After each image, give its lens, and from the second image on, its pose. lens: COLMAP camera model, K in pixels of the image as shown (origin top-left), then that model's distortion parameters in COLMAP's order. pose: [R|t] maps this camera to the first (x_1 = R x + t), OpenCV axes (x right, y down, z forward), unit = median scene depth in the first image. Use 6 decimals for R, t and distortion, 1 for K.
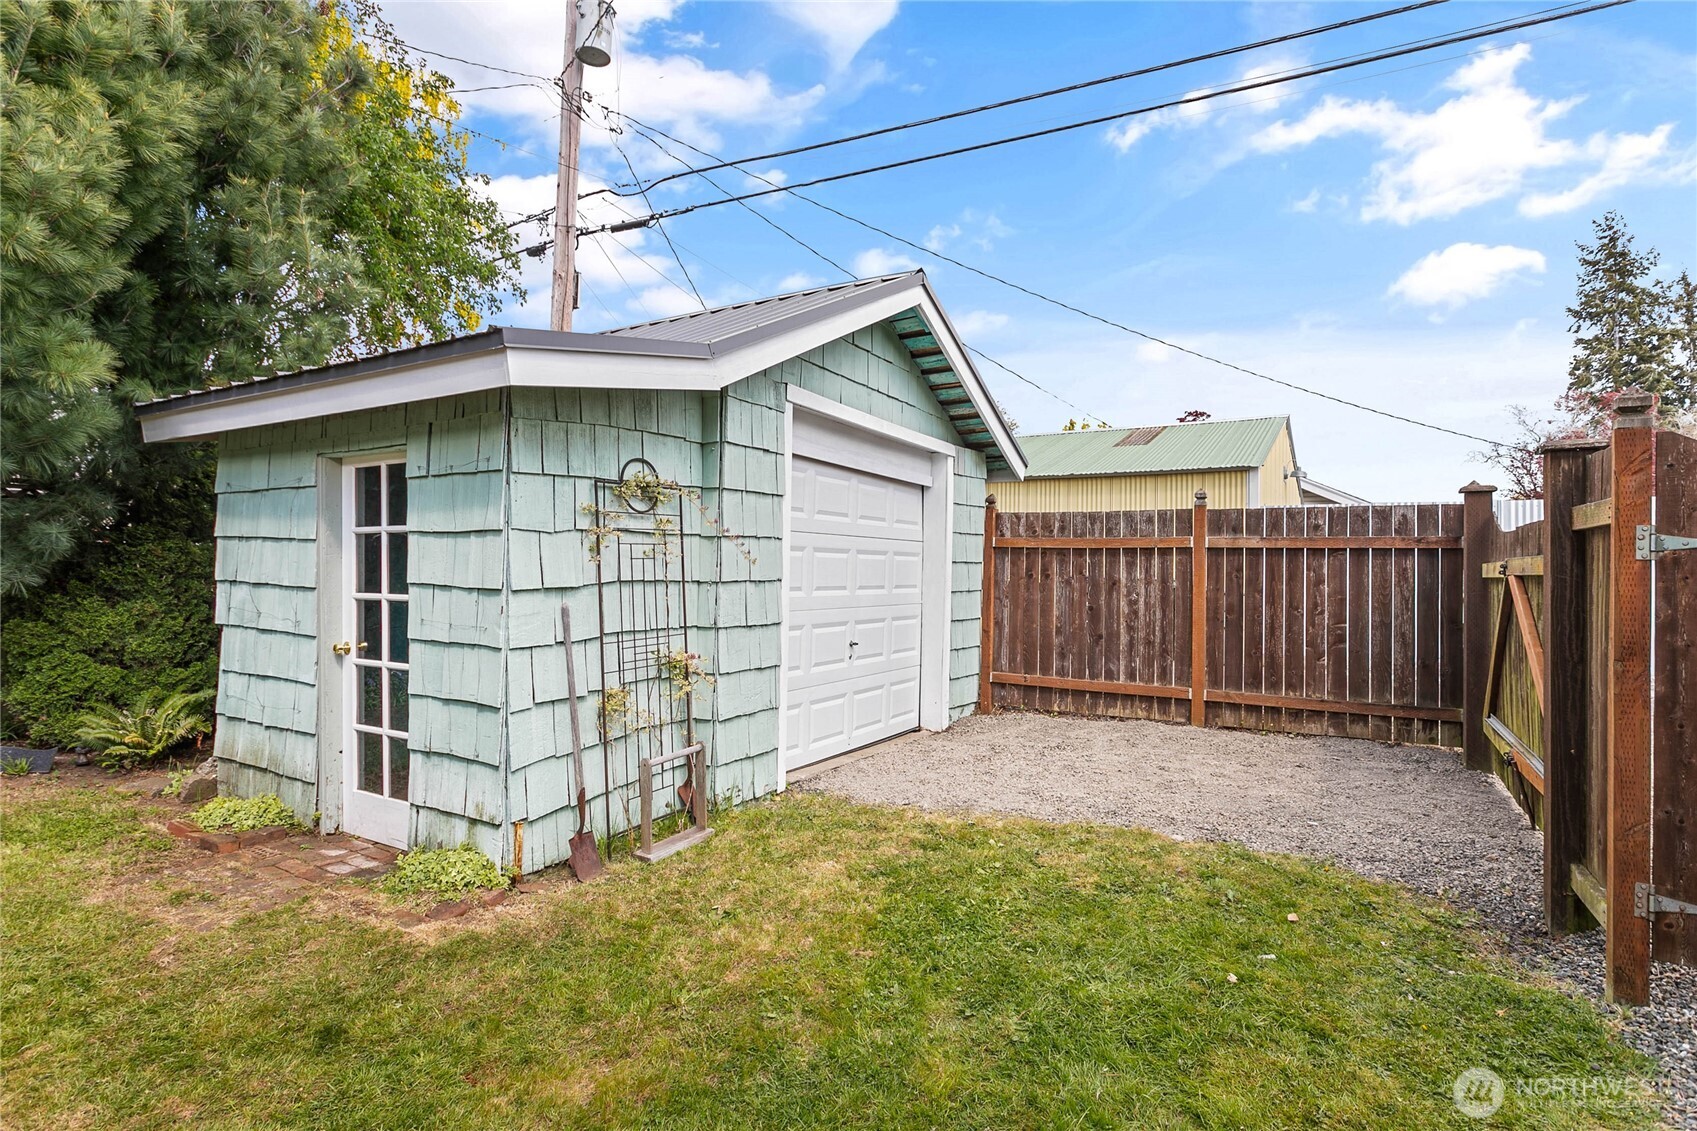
lens RADIAL K [[856.3, 0, 847.6], [0, 856.3, 564.0], [0, 0, 1]] dist [-0.012837, 0.006935]
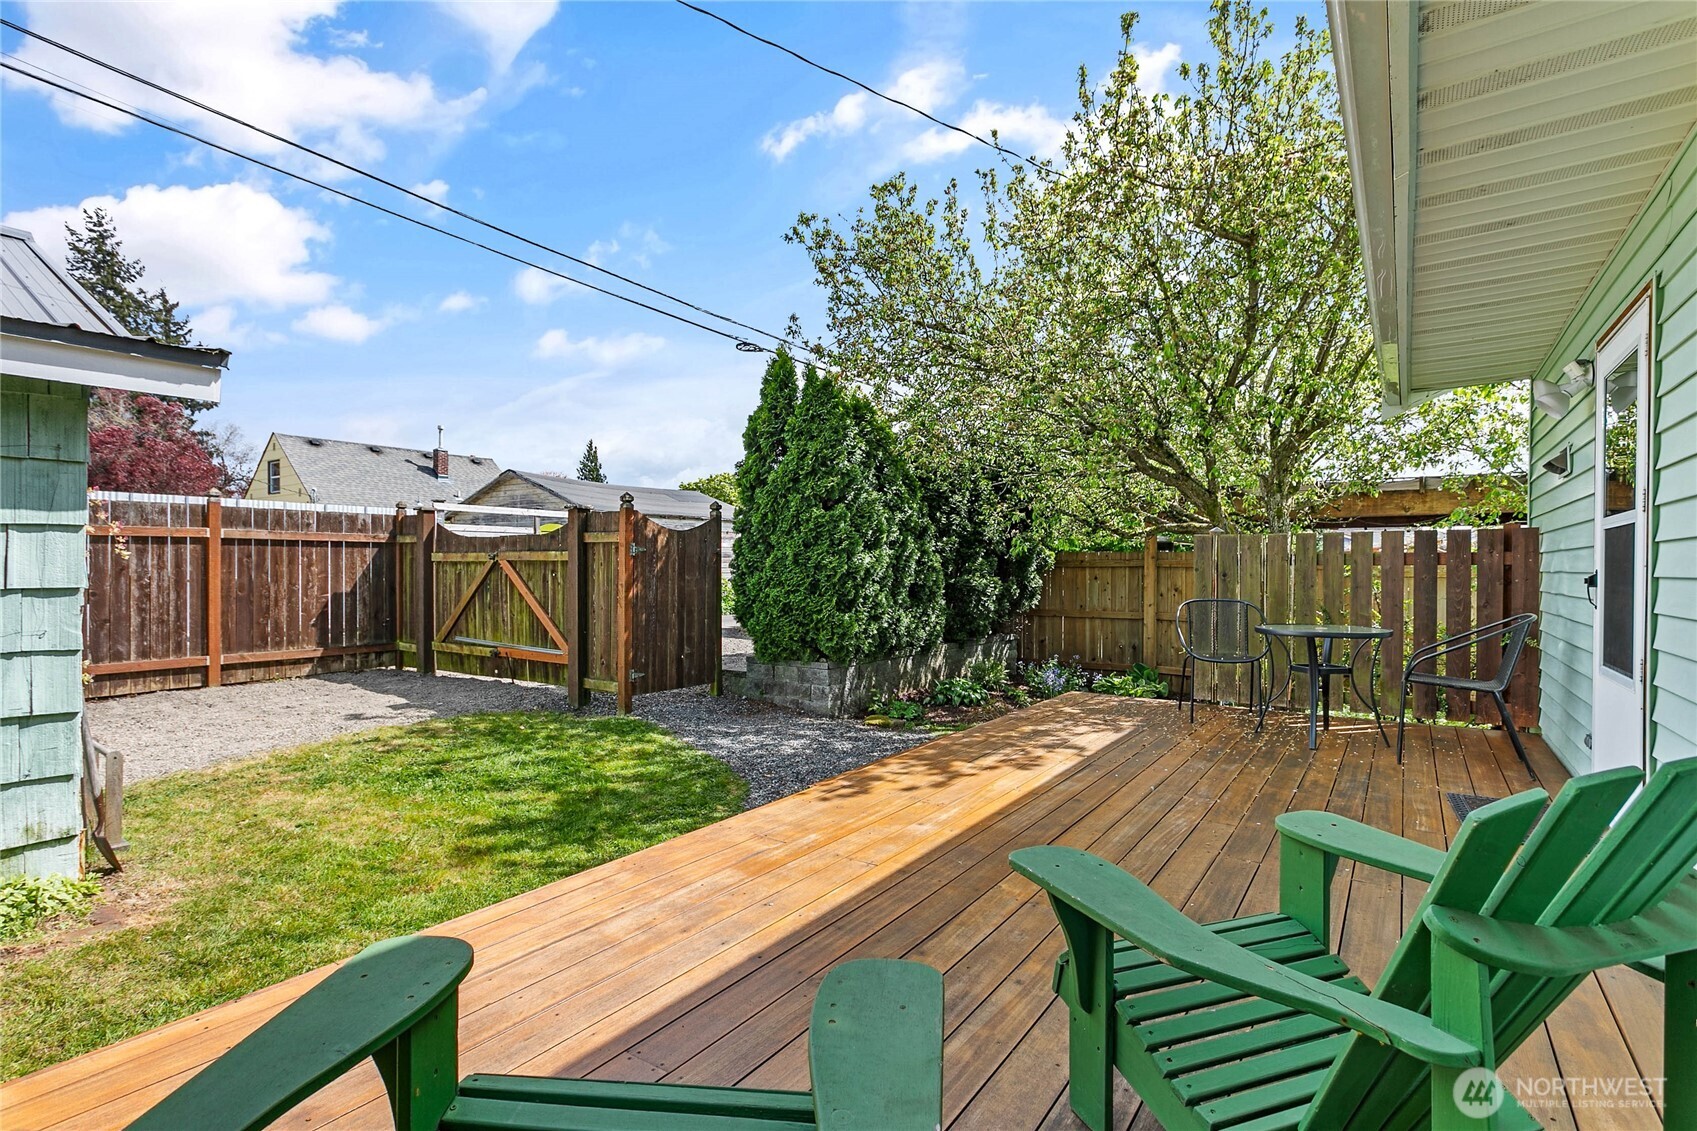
lens RADIAL K [[806.7, 0, 848.5], [0, 806.7, 565.5], [0, 0, 1]] dist [0.000512, 0.000493]
pose [[0.058889, -0.016833, 0.998123, -0.754801], [-0.013281, 0.999756, 0.017644, -0.013774], [-0.998176, -0.014295, 0.058651, 0.054789]]
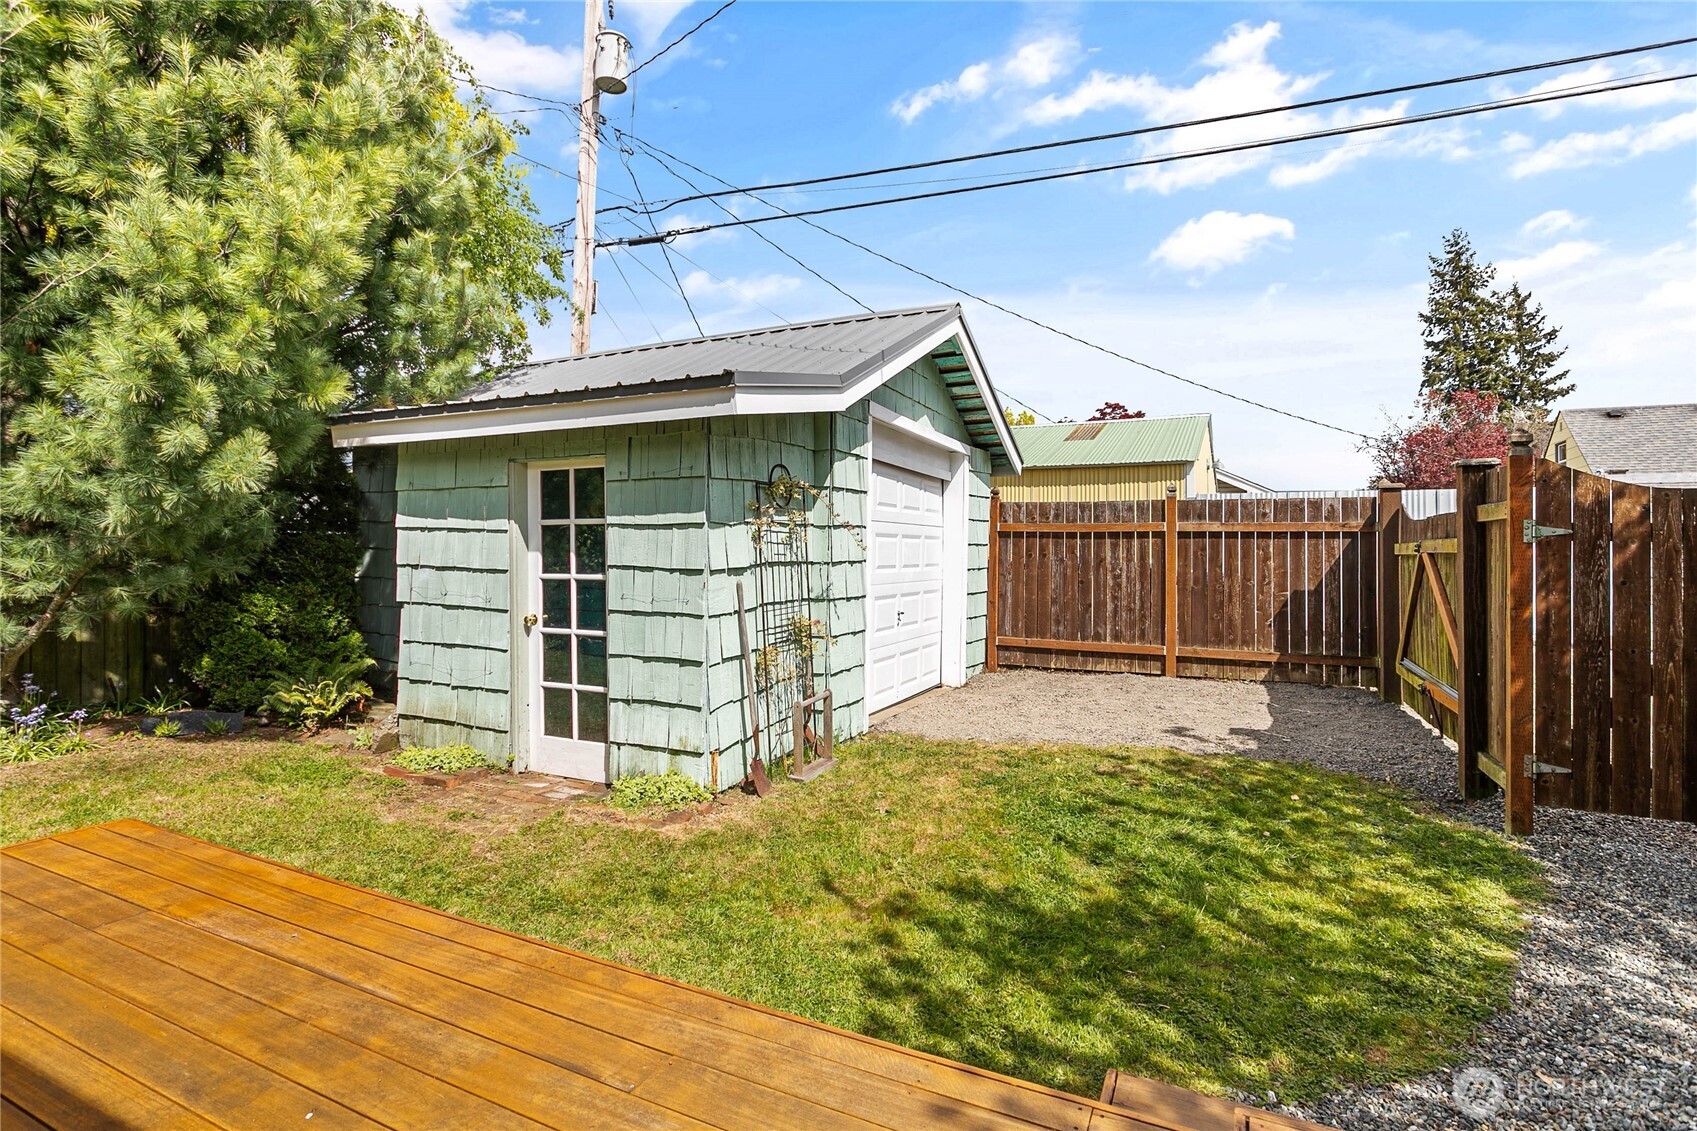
lens RADIAL K [[826.7, 0, 847.1], [0, 826.7, 544.7], [0, 0, 1]] dist [-0.026147, 0.018507]
pose [[0.995725, -0.006083, 0.092167, -0.183301], [0.006024, 0.999981, 0.000925, -0.004626], [-0.092170, -0.000366, 0.995743, -0.153689]]
